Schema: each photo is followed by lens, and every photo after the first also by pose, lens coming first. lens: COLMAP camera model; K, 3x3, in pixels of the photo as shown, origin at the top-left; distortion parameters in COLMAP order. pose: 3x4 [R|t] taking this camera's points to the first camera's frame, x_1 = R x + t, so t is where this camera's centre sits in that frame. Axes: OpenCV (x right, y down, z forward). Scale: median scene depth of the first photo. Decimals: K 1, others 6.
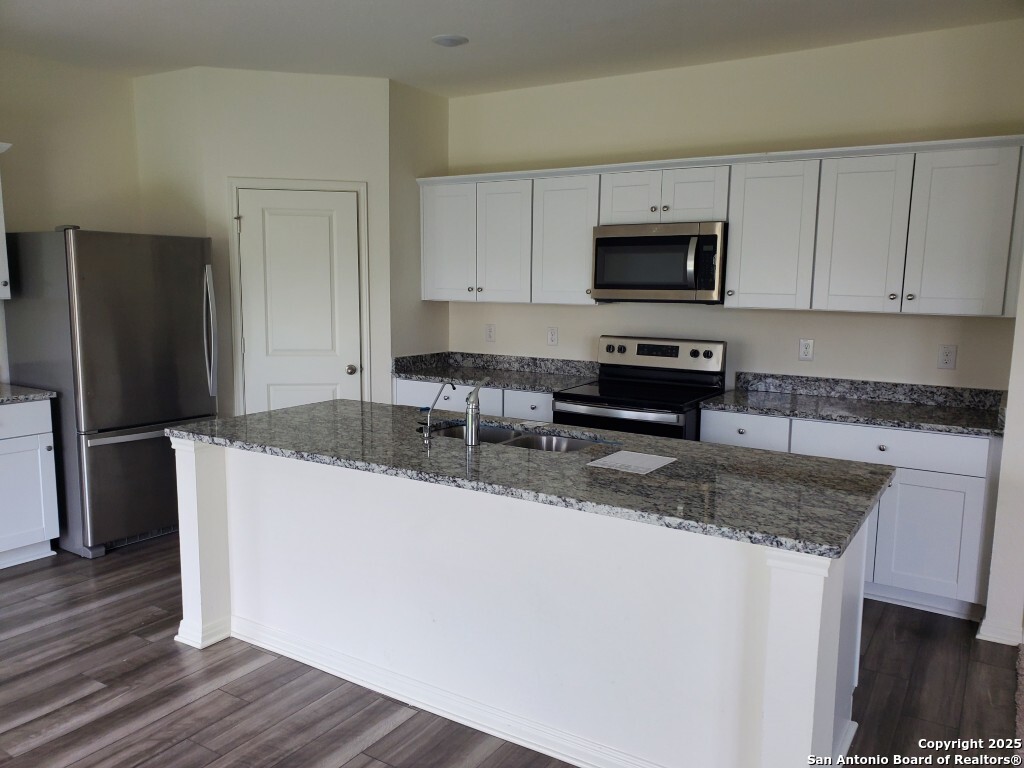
lens RADIAL K [[824.1, 0, 512.0], [0, 824.1, 384.0], [0, 0, 1]] dist [0.001826, 0.003986]
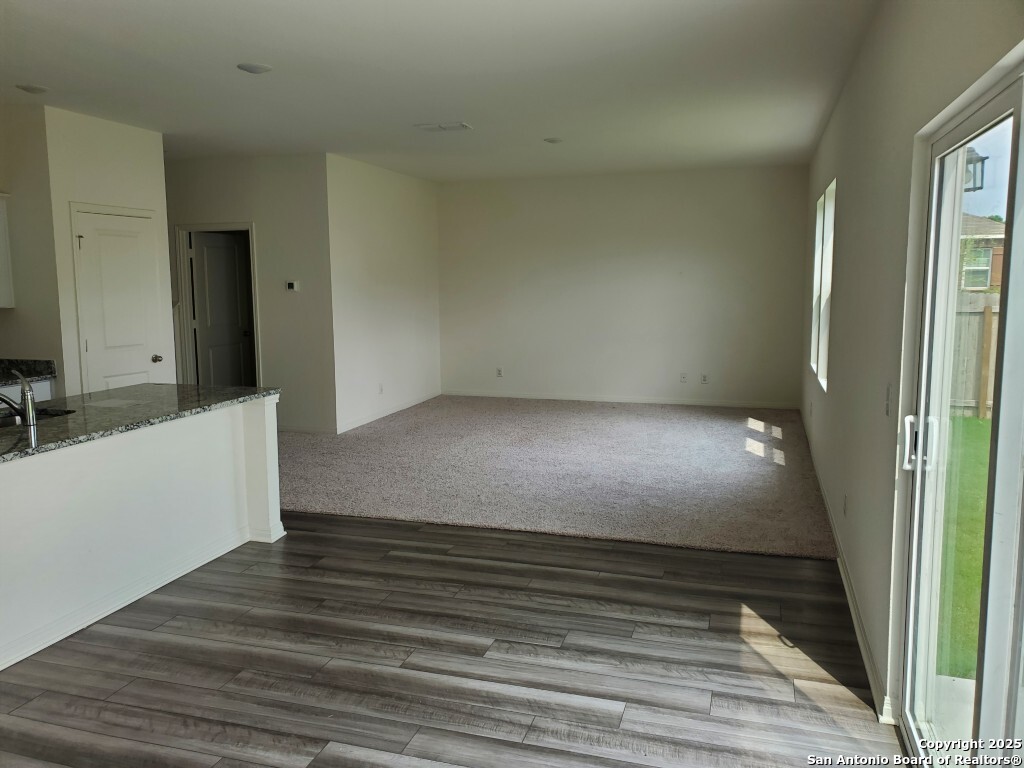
lens RADIAL K [[824.1, 0, 512.0], [0, 824.1, 384.0], [0, 0, 1]] dist [0.001826, 0.003986]
pose [[-0.258480, -0.137097, 0.956239, -1.556422], [0.134453, 0.975138, 0.176151, -0.118286], [-0.956614, 0.174101, -0.233621, 0.647235]]
